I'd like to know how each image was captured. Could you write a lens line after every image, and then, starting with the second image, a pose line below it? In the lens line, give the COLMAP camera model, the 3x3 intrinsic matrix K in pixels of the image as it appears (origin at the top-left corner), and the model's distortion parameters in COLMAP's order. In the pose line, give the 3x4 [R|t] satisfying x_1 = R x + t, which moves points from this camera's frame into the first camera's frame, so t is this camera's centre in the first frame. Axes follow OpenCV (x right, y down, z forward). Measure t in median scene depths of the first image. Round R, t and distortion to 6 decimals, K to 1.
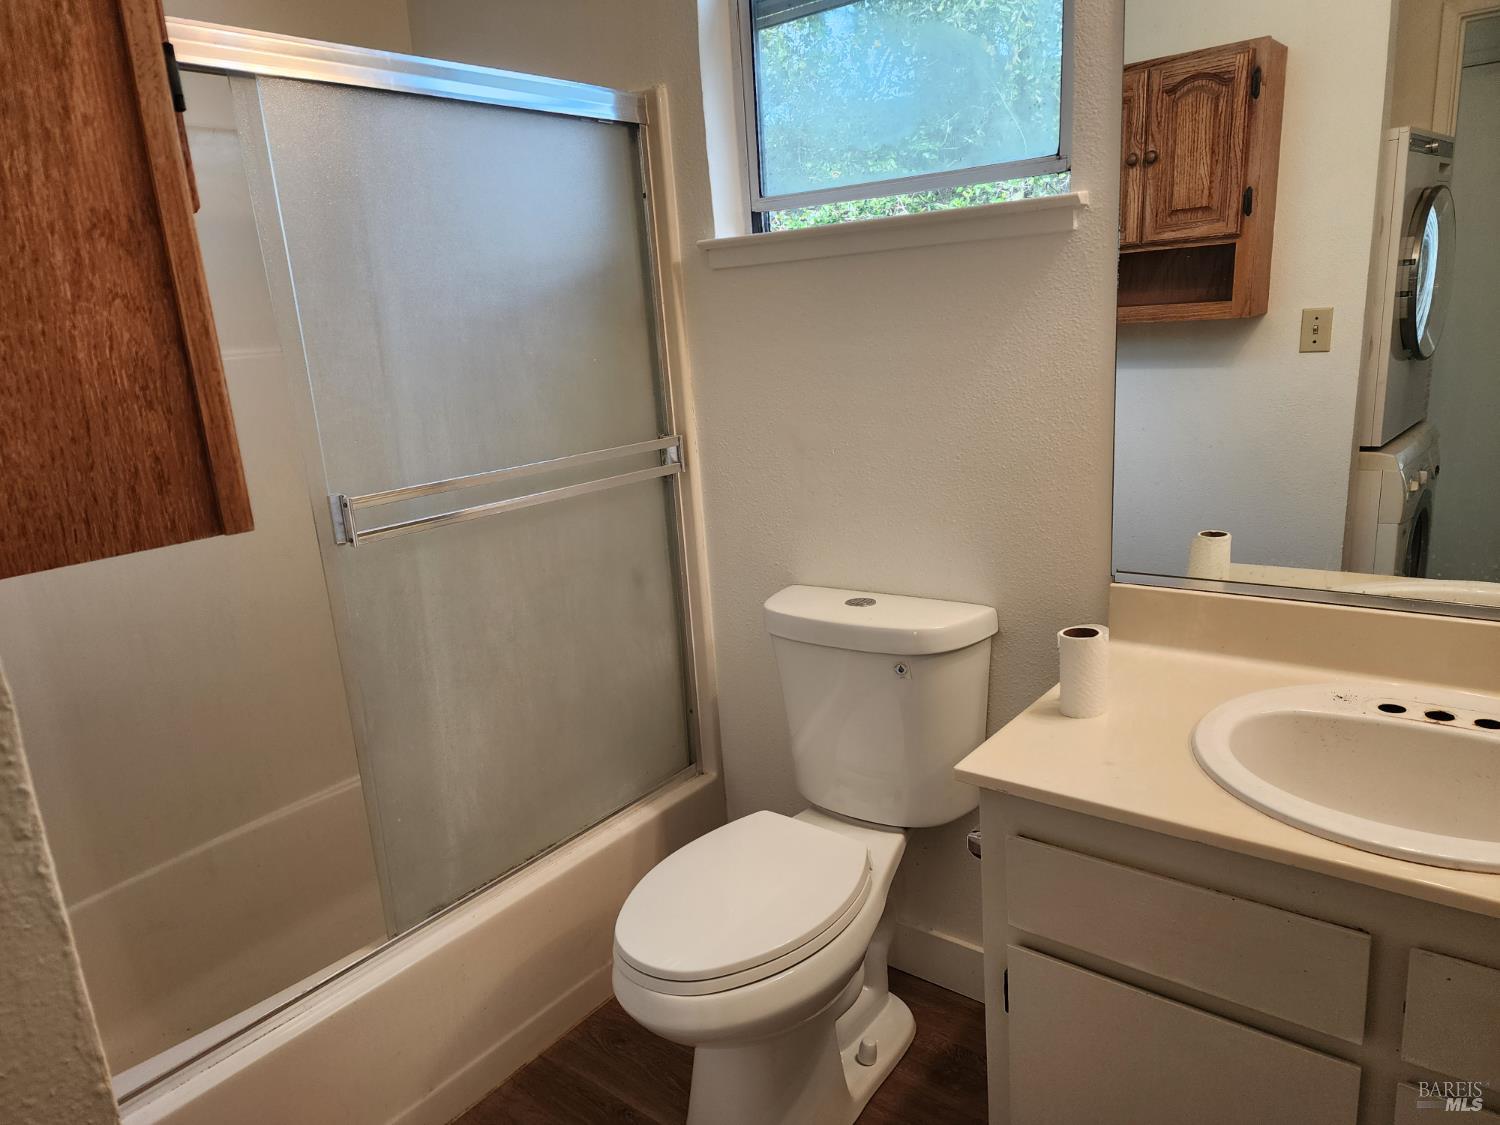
lens RADIAL K [[1009.3, 0, 756.7], [0, 1009.3, 573.8], [0, 0, 1]] dist [0.070658, -0.045942]
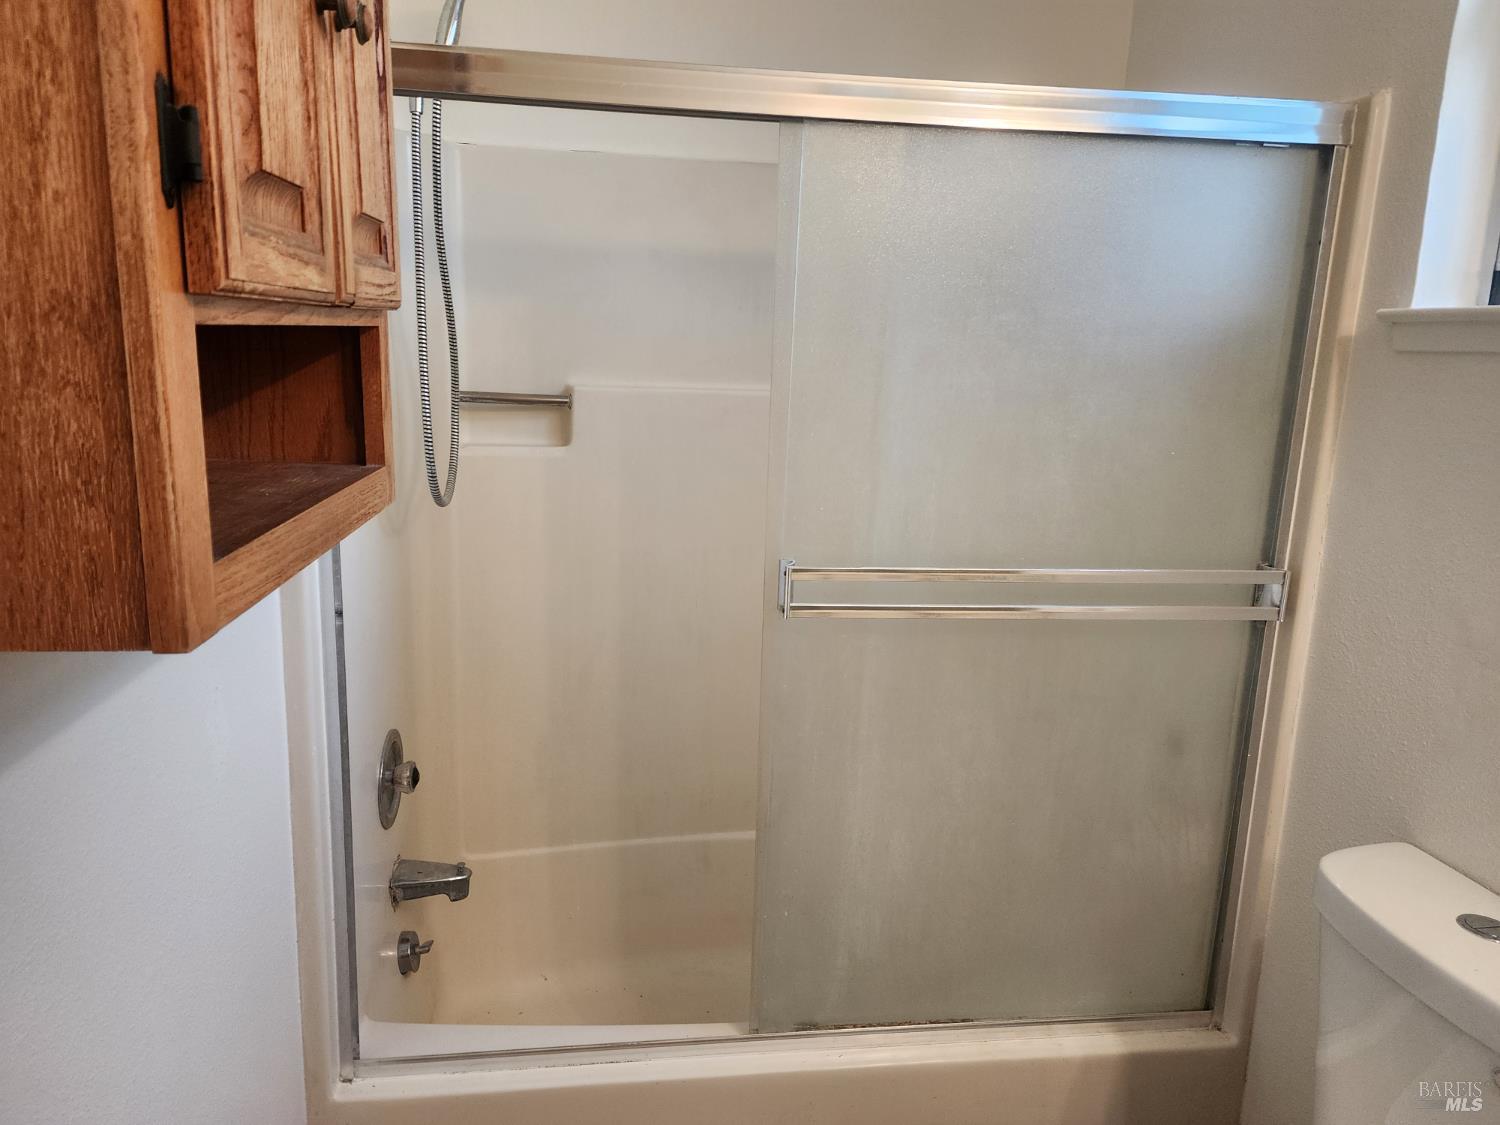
lens RADIAL K [[1009.3, 0, 738.6], [0, 1009.3, 552.4], [0, 0, 1]] dist [0.070658, -0.045942]
pose [[0.709421, 0.228678, -0.666655, 0.435752], [-0.255721, 0.964956, 0.058877, -0.323396], [0.656756, 0.128709, 0.743038, 0.714402]]
